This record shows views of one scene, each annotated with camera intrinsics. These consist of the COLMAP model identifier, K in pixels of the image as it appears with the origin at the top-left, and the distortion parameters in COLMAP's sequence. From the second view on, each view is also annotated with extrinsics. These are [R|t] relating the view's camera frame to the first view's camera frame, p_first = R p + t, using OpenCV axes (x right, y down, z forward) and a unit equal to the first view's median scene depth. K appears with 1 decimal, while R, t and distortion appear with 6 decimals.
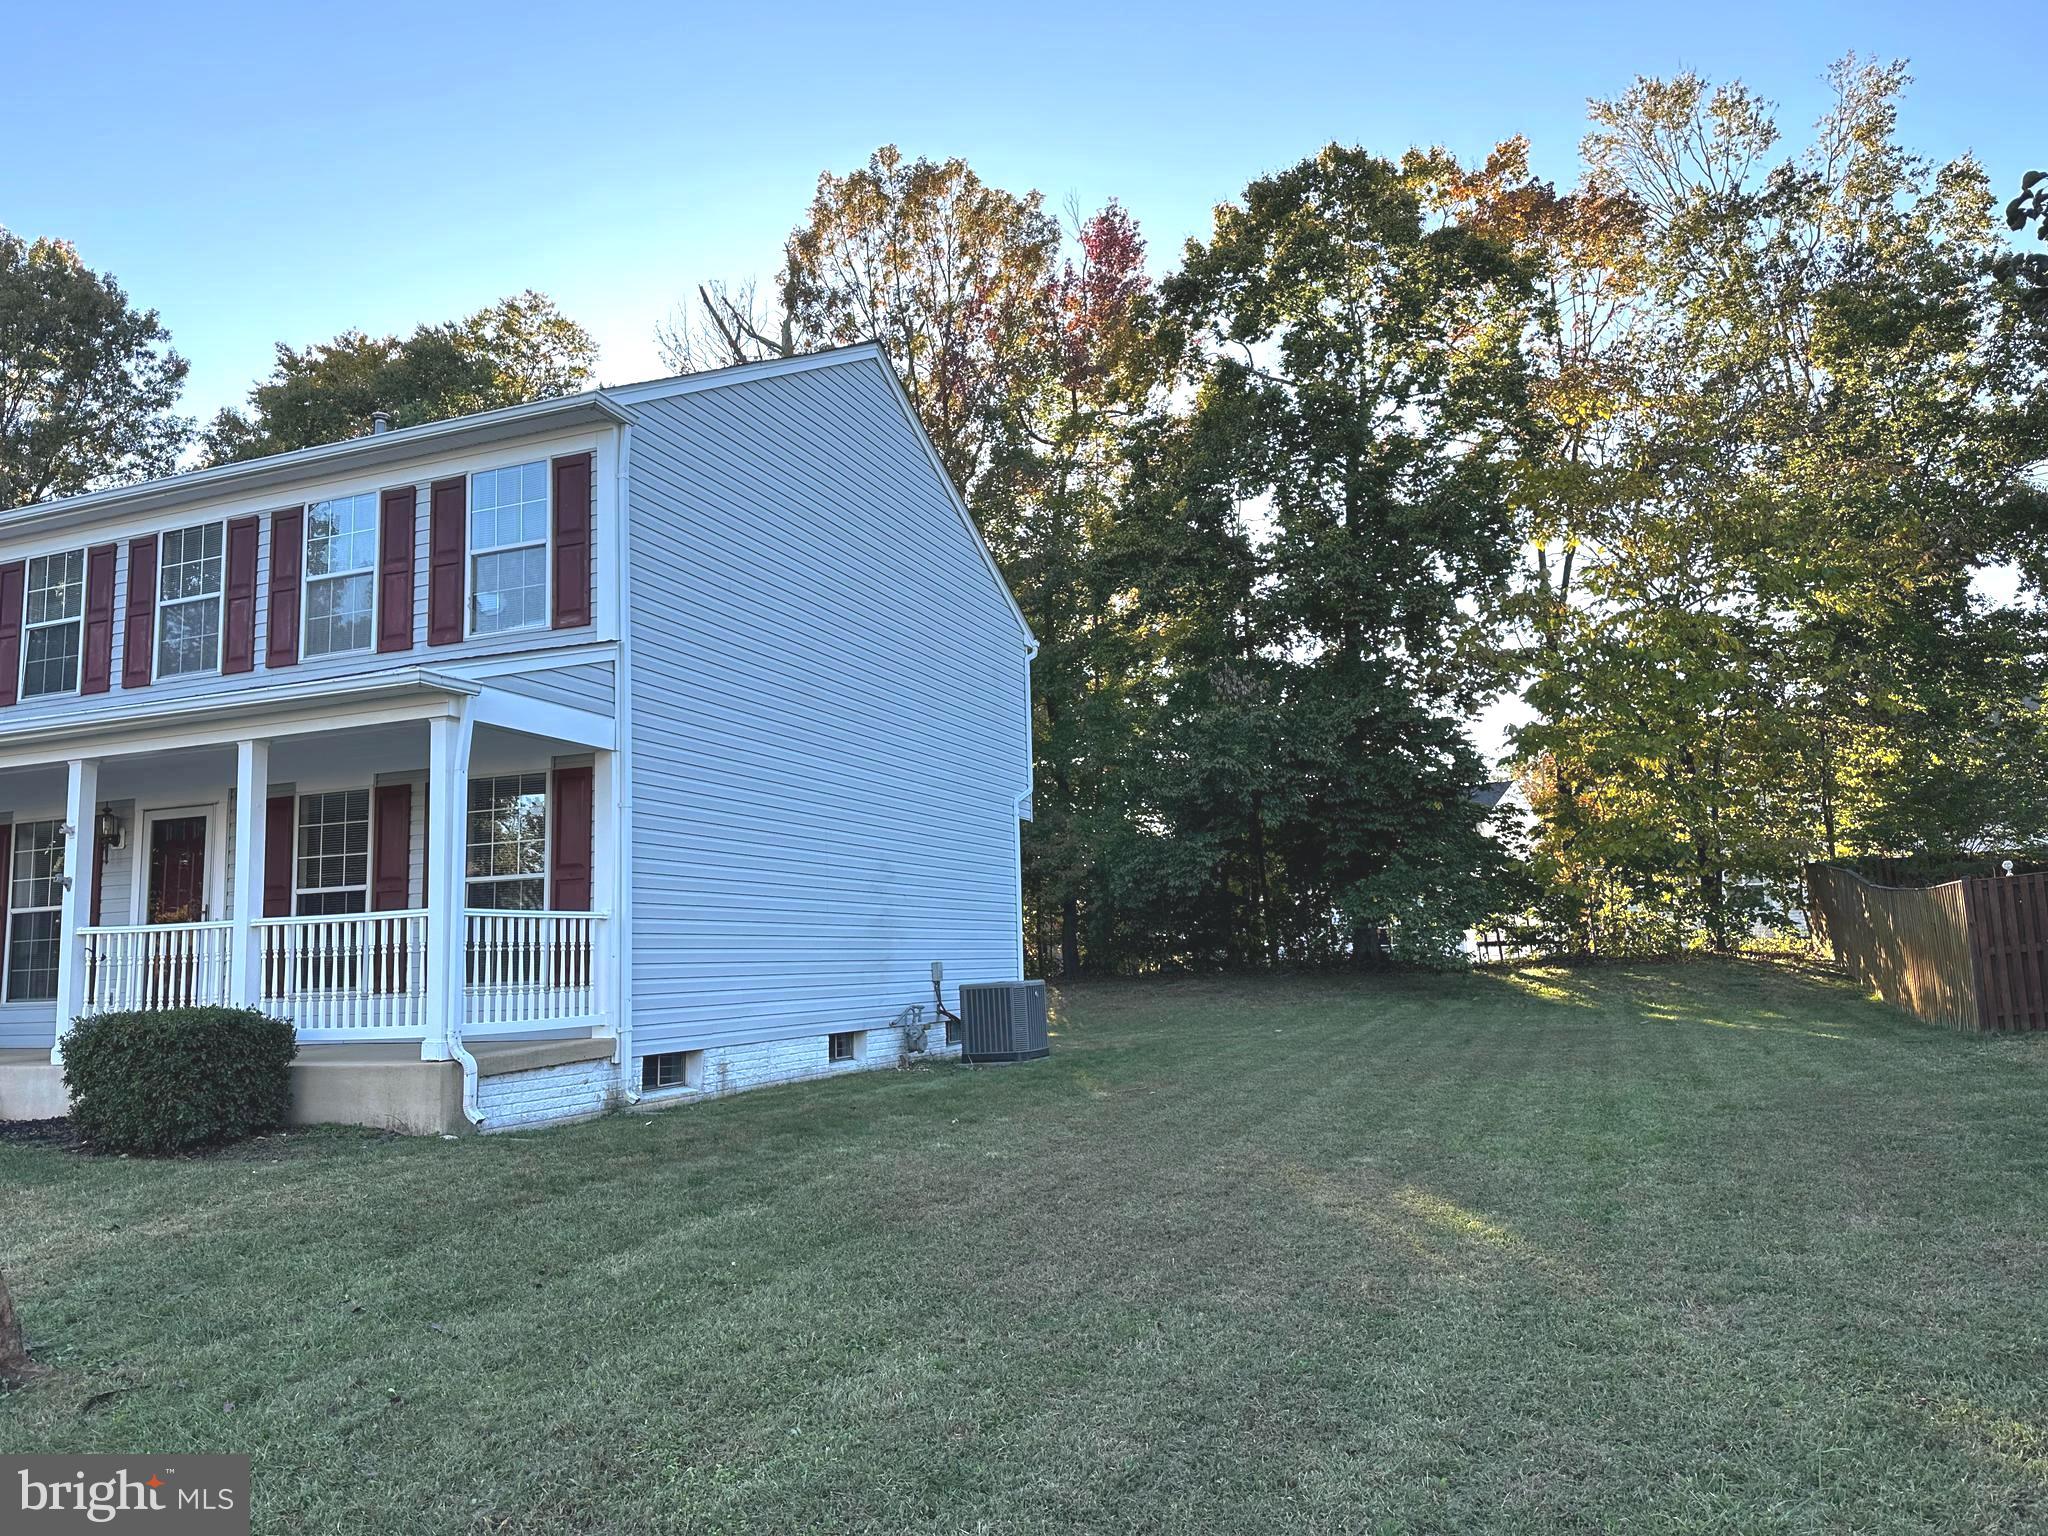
lens RADIAL K [[1441.4, 0, 1016.4], [0, 1441.4, 771.1], [0, 0, 1]] dist [-0.000907, 0.003195]
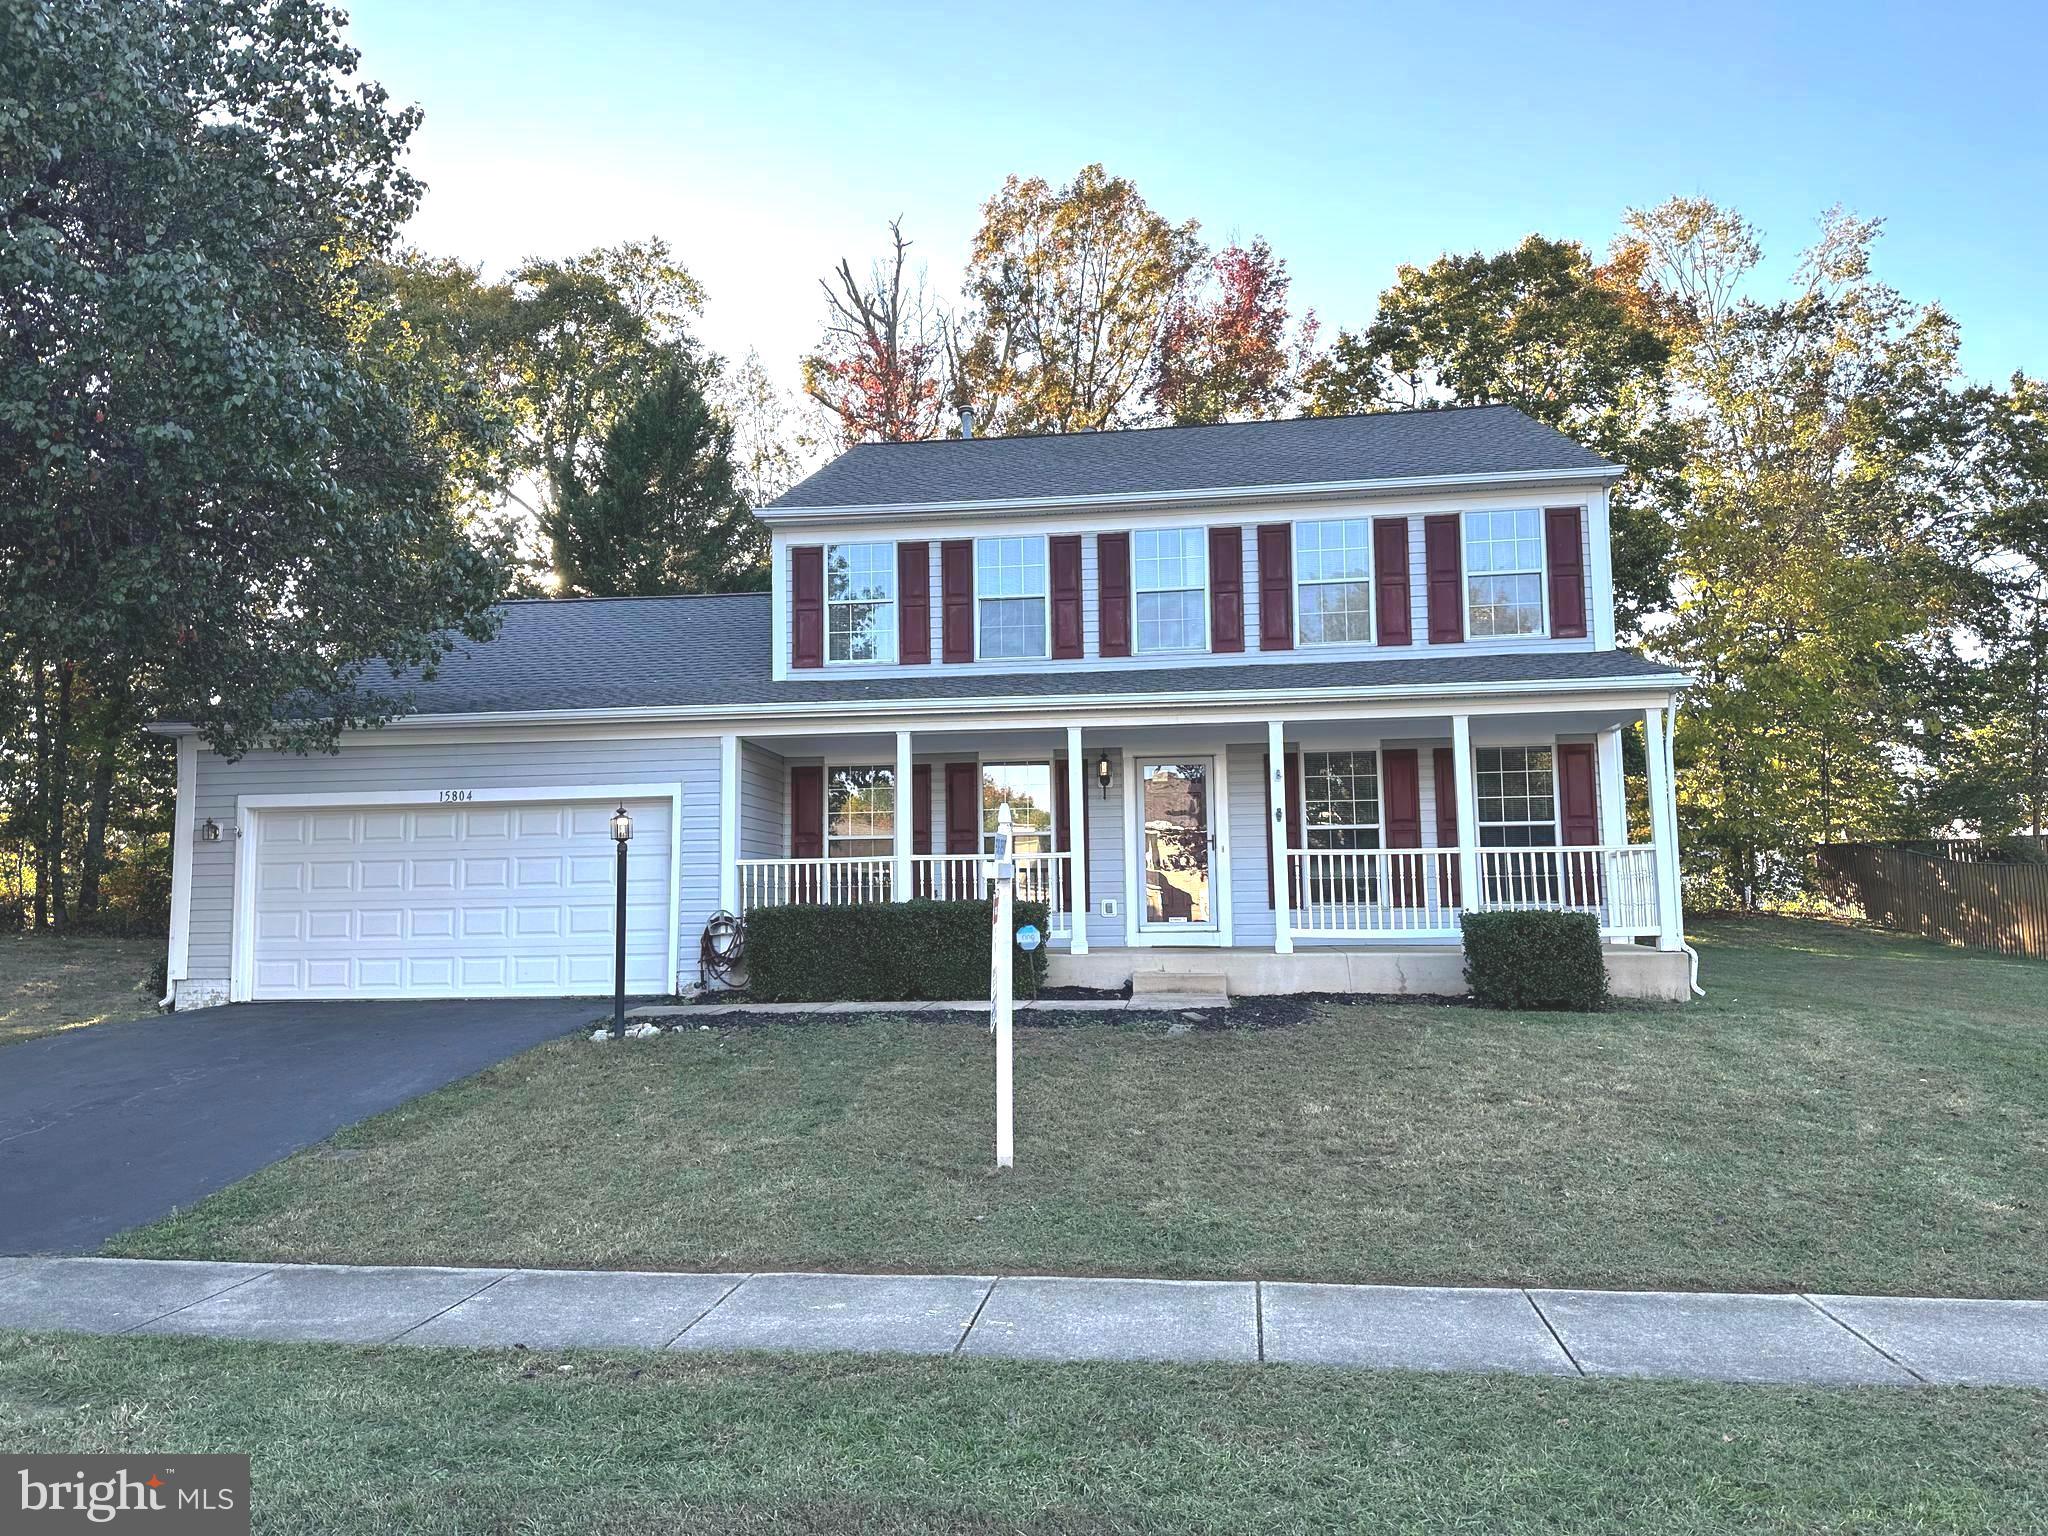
lens RADIAL K [[1441.4, 0, 1035.3], [0, 1441.4, 770.0], [0, 0, 1]] dist [-0.000907, 0.003195]
pose [[0.974725, 0.045028, 0.218824, -1.017910], [-0.047418, 0.998859, 0.005680, 0.036190], [-0.218319, -0.015913, 0.975748, -0.187273]]
